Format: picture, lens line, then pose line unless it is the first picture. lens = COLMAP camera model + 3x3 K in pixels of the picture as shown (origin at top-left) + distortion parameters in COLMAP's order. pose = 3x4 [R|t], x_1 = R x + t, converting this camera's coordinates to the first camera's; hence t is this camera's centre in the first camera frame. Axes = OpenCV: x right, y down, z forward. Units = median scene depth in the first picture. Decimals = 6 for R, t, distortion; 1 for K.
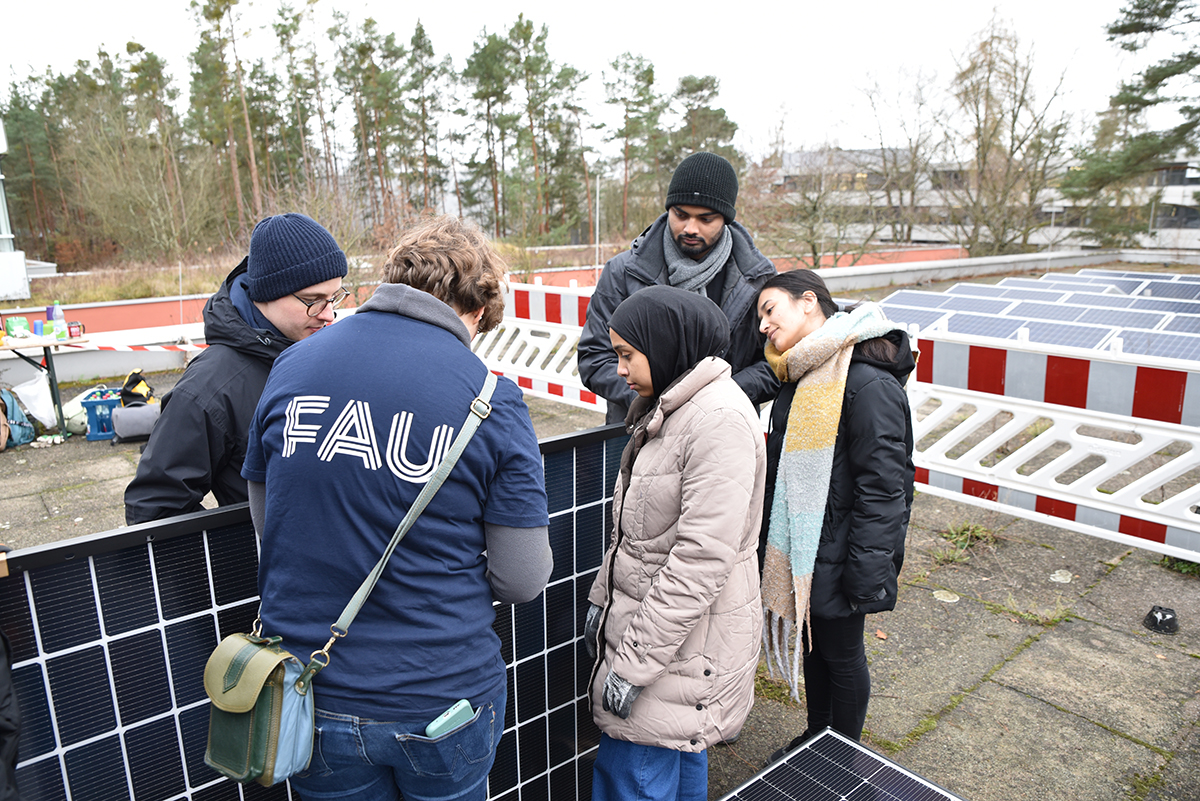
lens RADIAL K [[823.3, 0, 600.0], [0, 823.3, 400.5], [0, 0, 1]] dist [-0.140157, 0.102505]
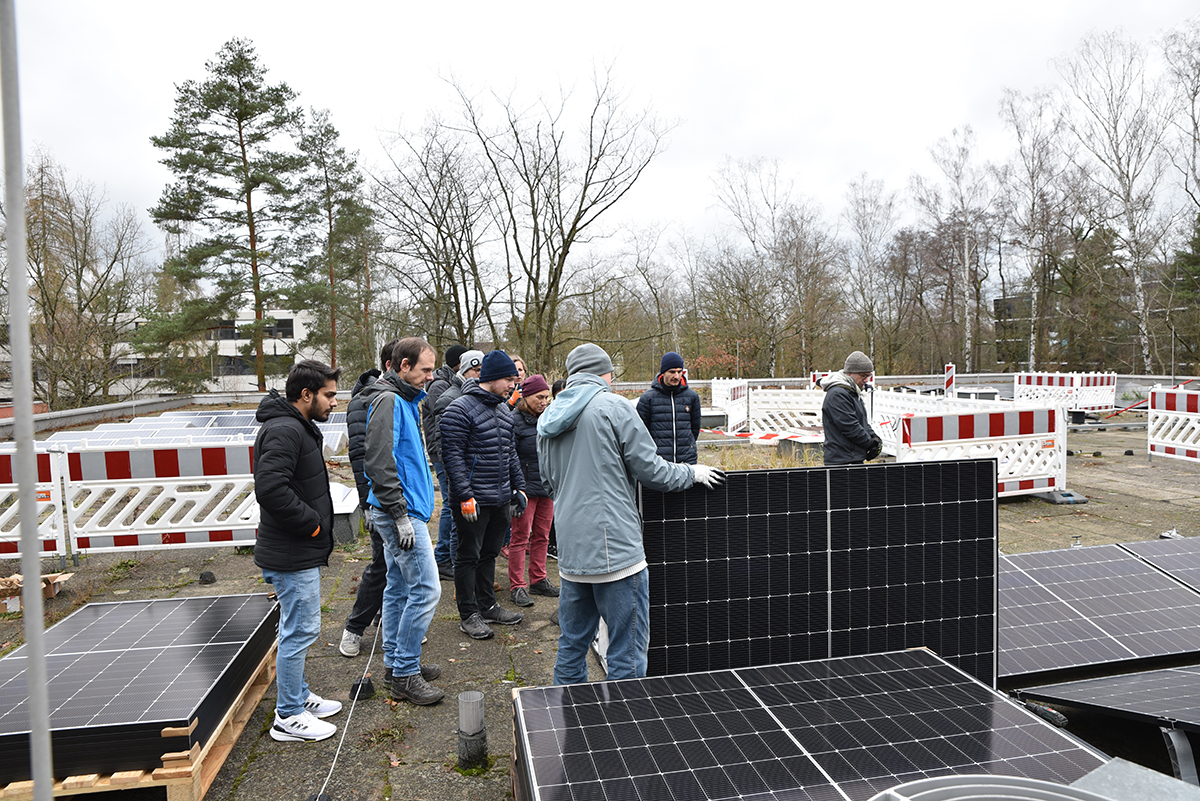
lens RADIAL K [[823.3, 0, 600.0], [0, 823.3, 400.5], [0, 0, 1]] dist [-0.140157, 0.102505]
pose [[0.500859, -0.053308, 0.863886, -0.056593], [0.213340, 0.974910, -0.063530, 0.019735], [-0.838824, 0.216121, 0.499665, -0.090865]]
